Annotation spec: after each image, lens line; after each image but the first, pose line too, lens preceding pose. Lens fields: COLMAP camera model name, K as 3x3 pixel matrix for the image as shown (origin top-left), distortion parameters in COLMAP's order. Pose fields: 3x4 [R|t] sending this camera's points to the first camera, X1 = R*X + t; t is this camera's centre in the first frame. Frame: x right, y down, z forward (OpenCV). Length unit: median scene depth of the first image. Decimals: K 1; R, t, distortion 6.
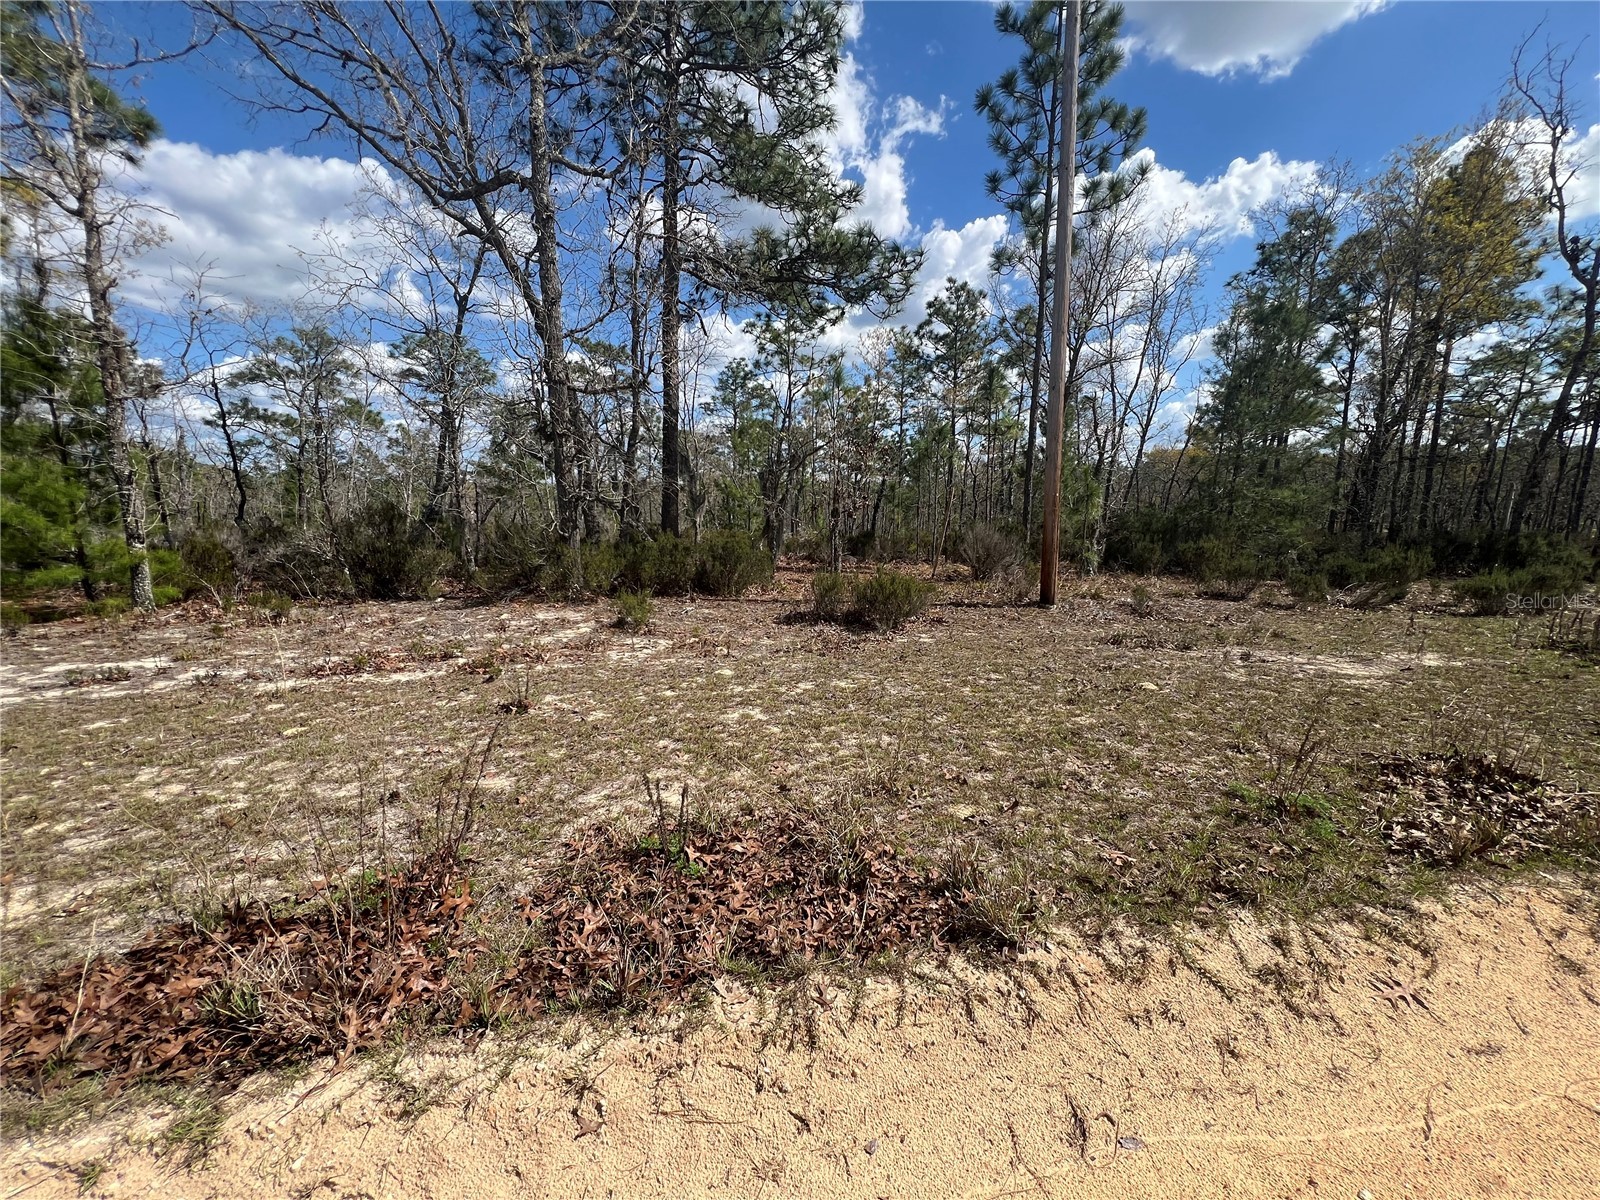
lens RADIAL K [[652.0, 0, 795.7], [0, 652.0, 599.3], [0, 0, 1]] dist [-0.002031, -0.000215]
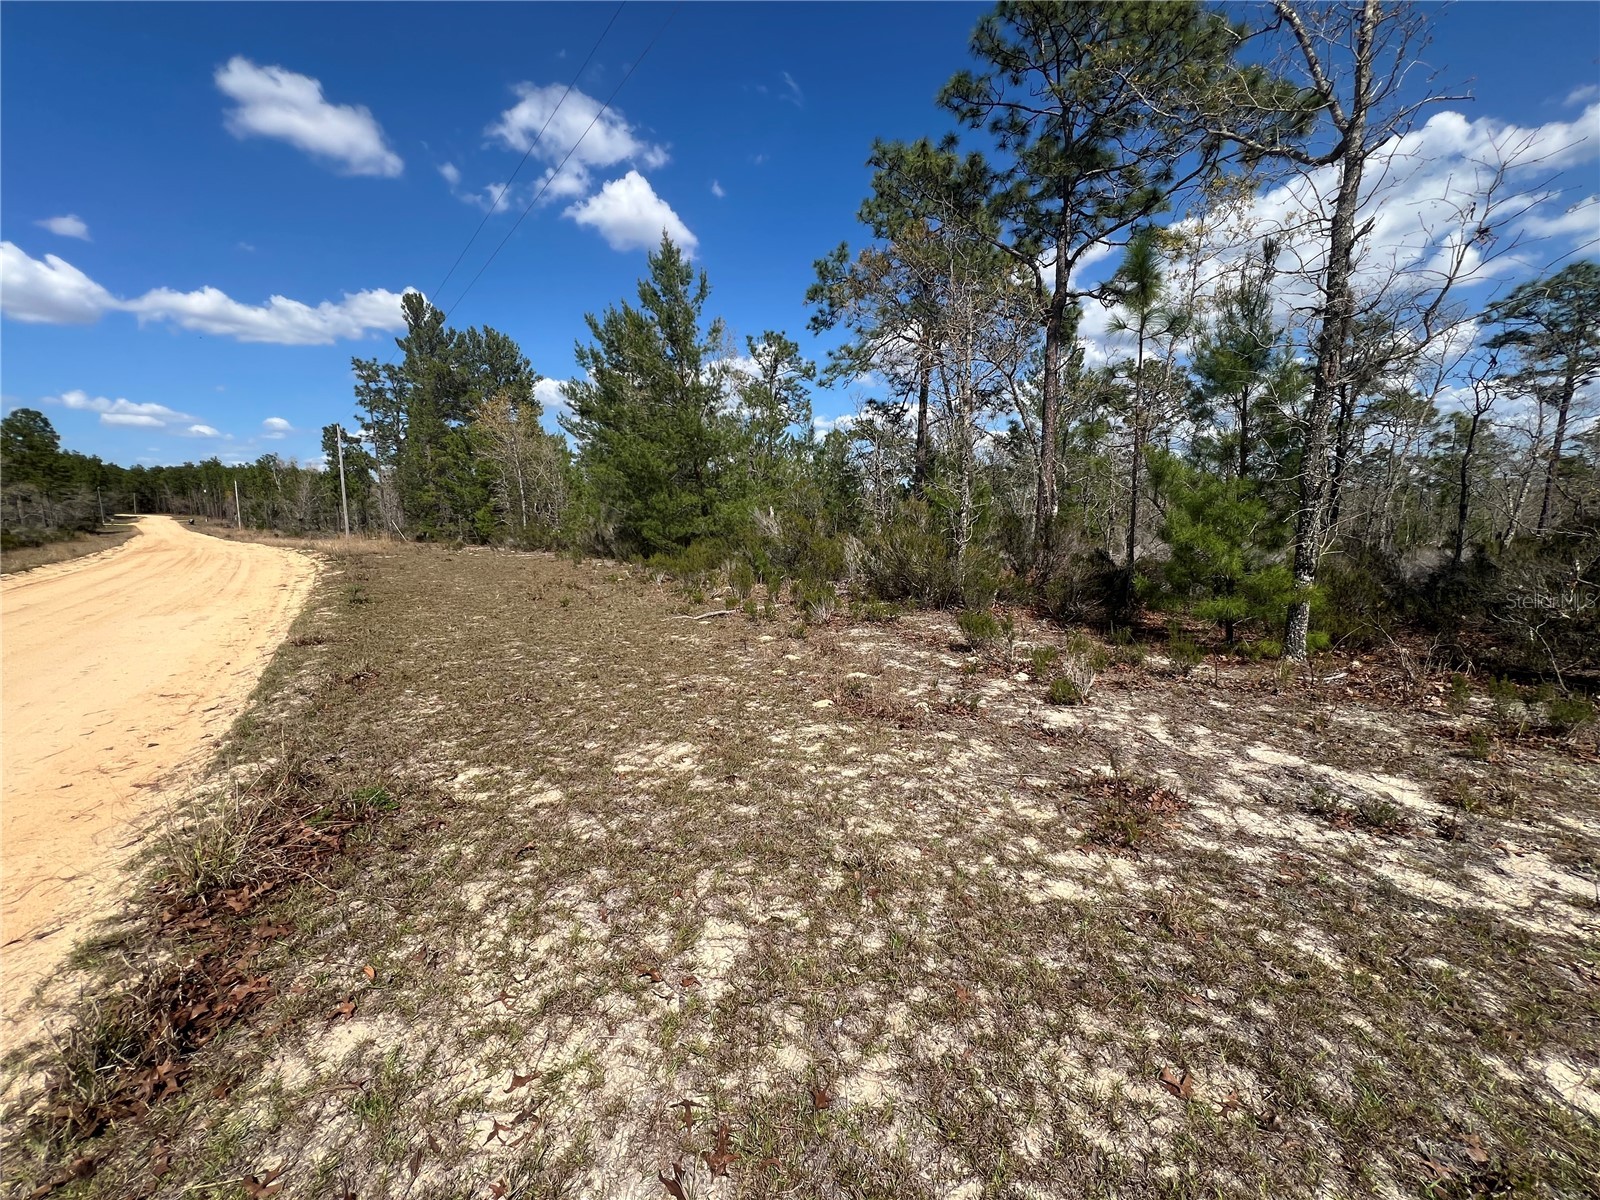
lens RADIAL K [[652.0, 0, 799.7], [0, 652.0, 598.5], [0, 0, 1]] dist [-0.002031, -0.000215]
pose [[0.298495, 0.130990, -0.945379, -0.455867], [-0.141836, 0.985626, 0.091783, -0.043558], [0.943813, 0.106692, 0.312784, 0.191836]]
